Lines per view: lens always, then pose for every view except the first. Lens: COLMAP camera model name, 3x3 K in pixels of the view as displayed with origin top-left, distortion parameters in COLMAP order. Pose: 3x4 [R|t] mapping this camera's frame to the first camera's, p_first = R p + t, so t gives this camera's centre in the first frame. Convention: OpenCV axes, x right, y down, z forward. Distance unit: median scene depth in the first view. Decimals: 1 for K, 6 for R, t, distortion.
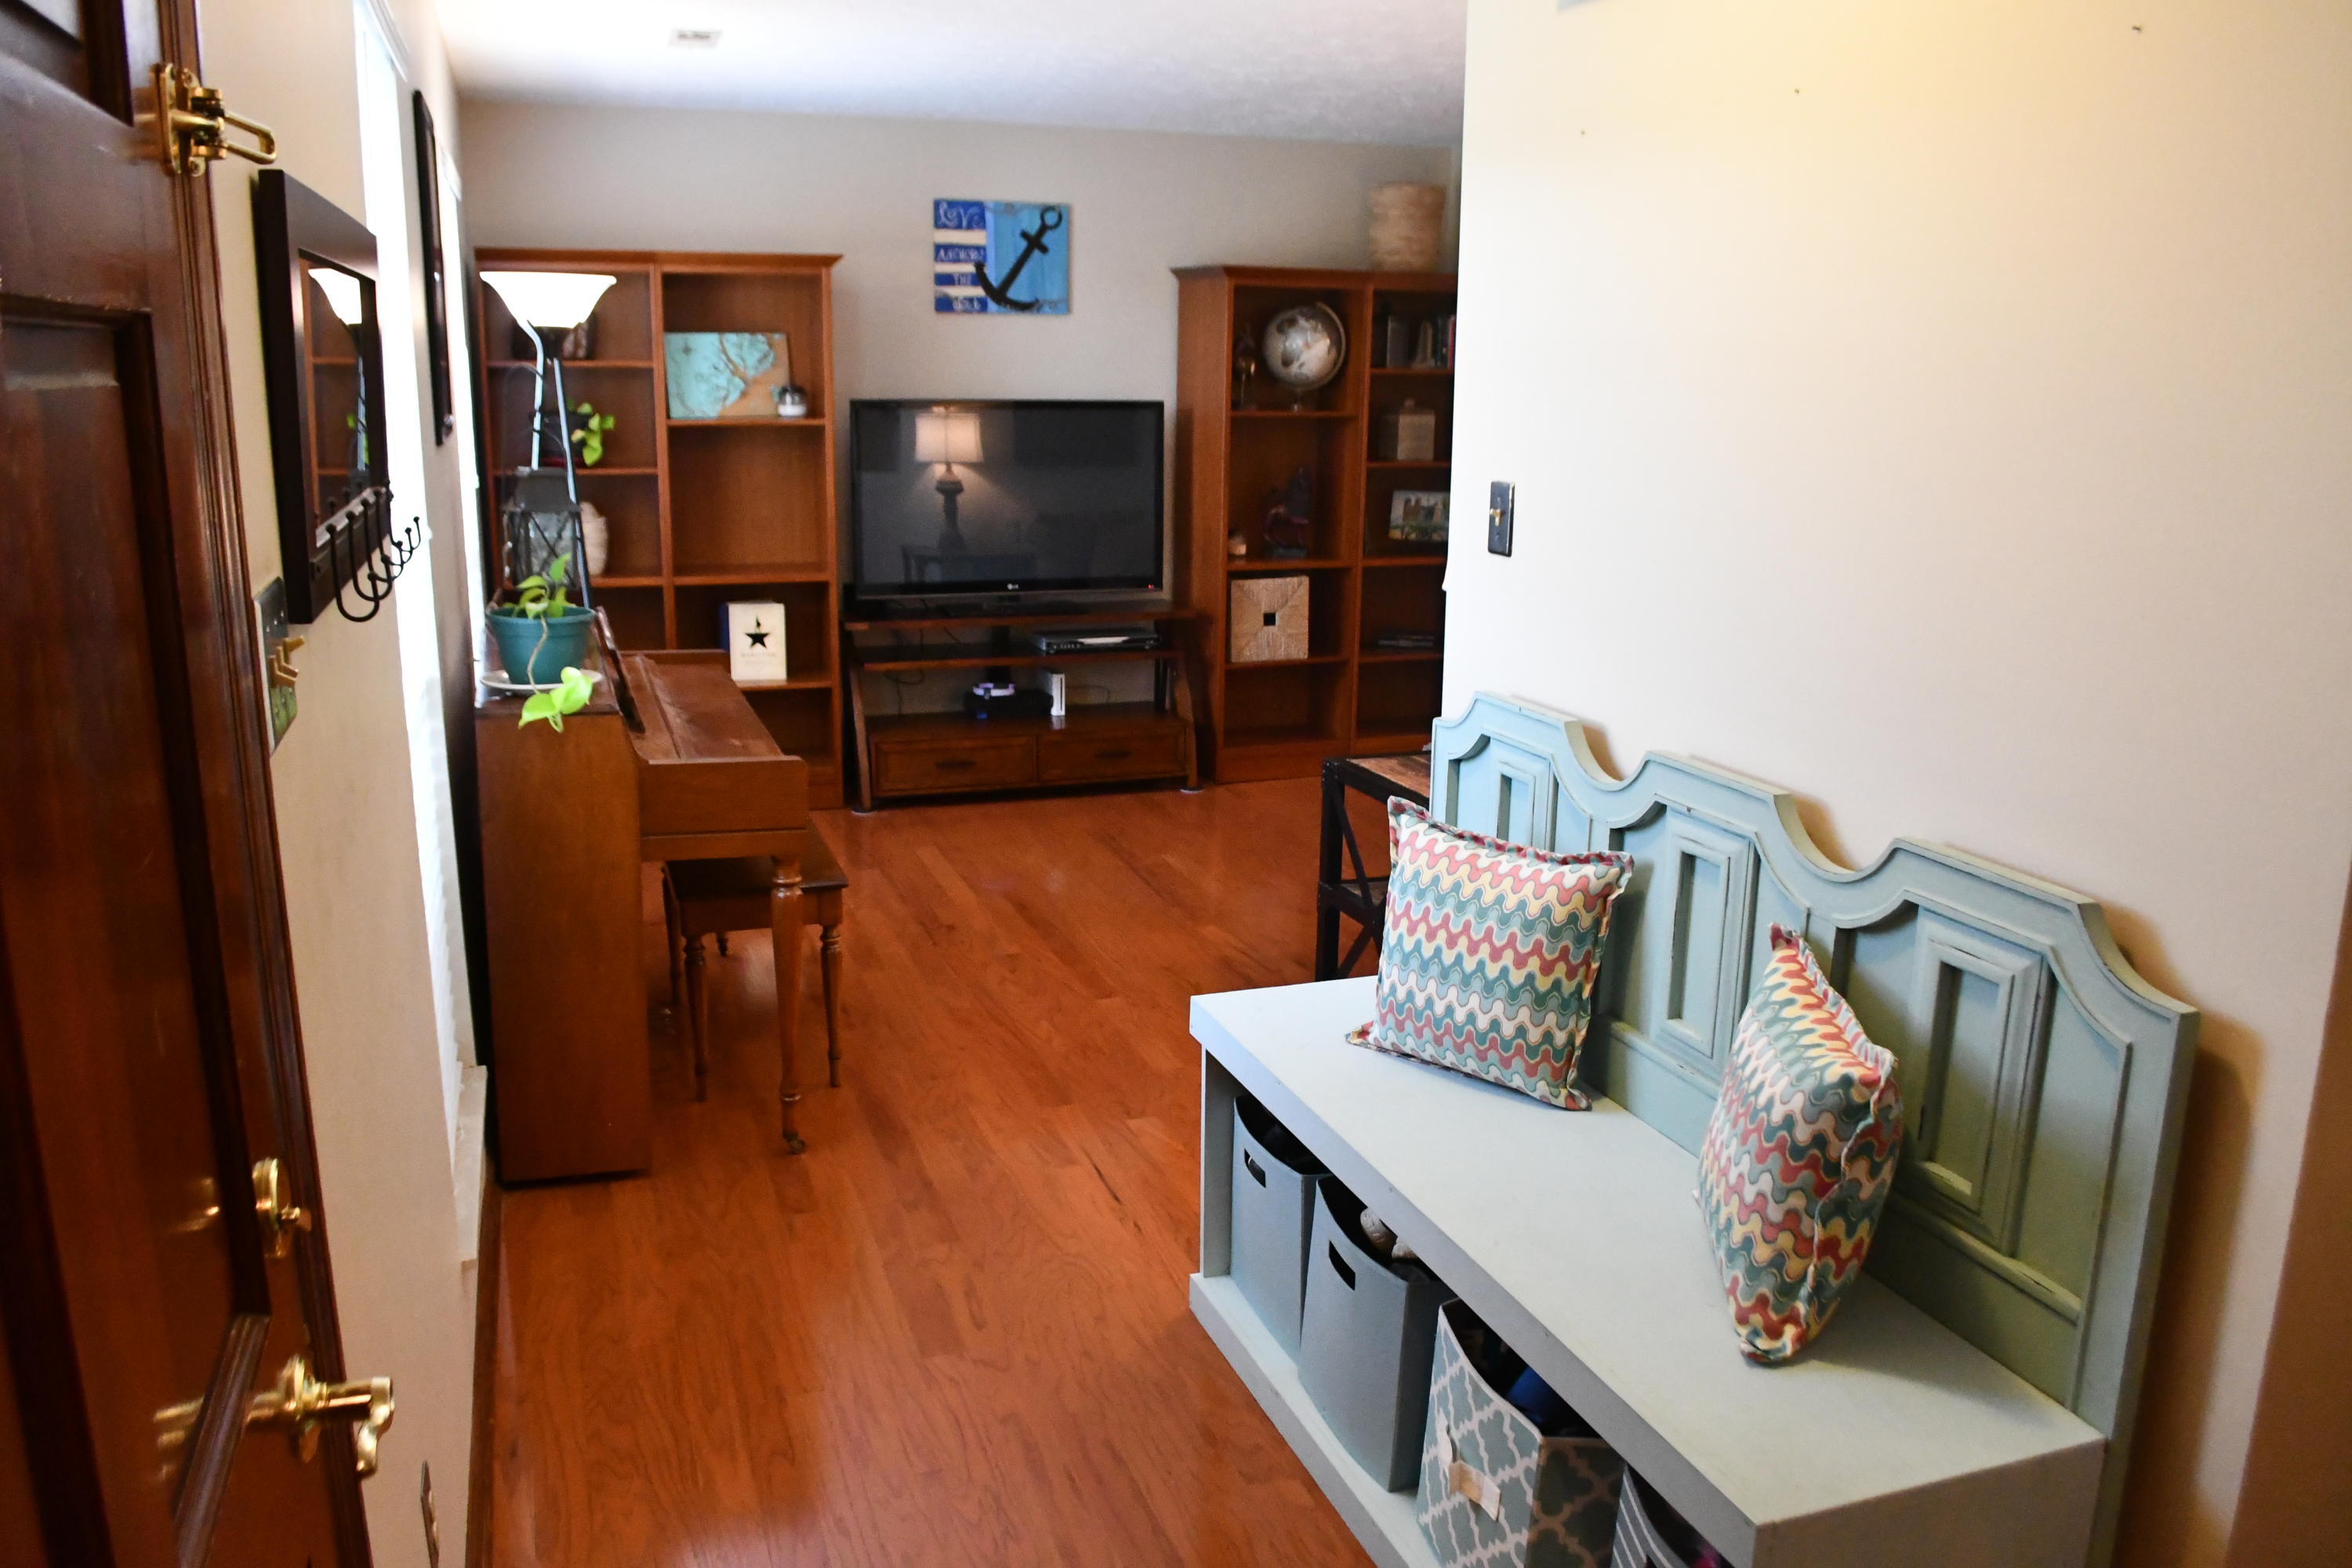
lens RADIAL K [[1835.3, 0, 1169.0], [0, 1835.3, 788.9], [0, 0, 1]] dist [-0.078264, -0.003035]
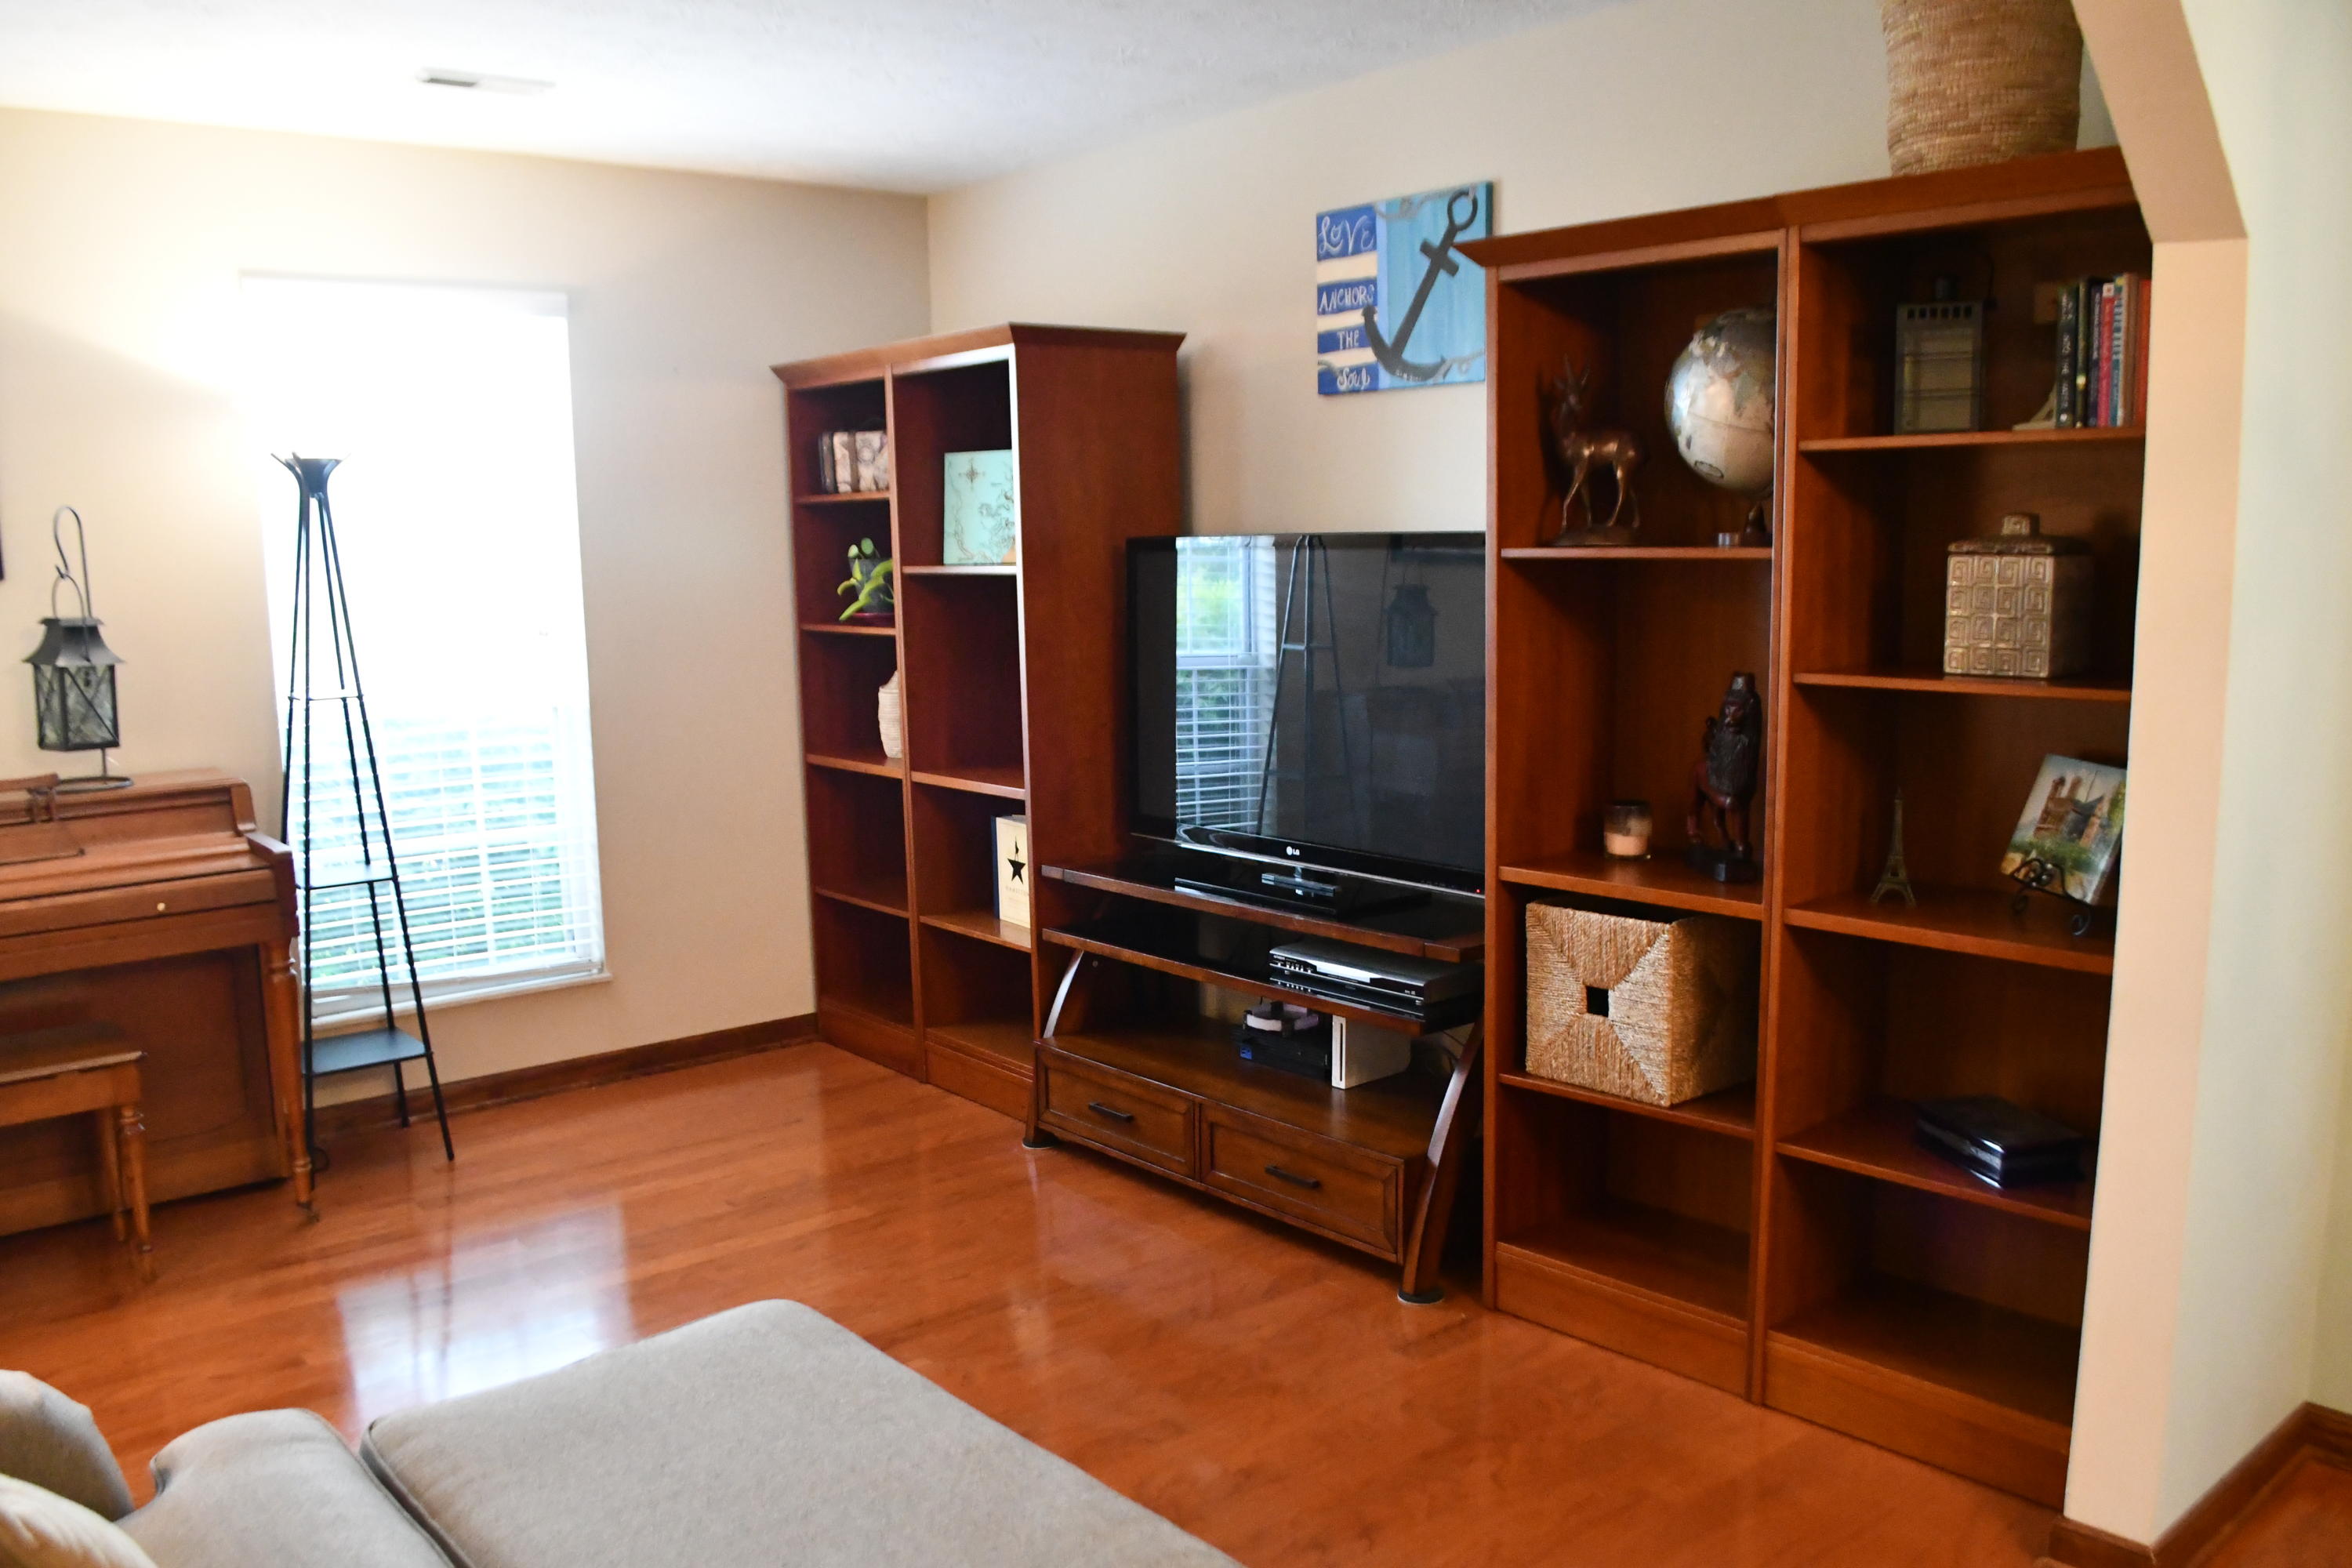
lens RADIAL K [[1835.3, 0, 1062.1], [0, 1835.3, 837.6], [0, 0, 1]] dist [-0.078264, -0.003035]
pose [[0.351130, 0.127852, -0.927557, 0.430882], [-0.196801, 0.978582, 0.060386, -0.135733], [0.915411, 0.161341, 0.368771, 0.716509]]
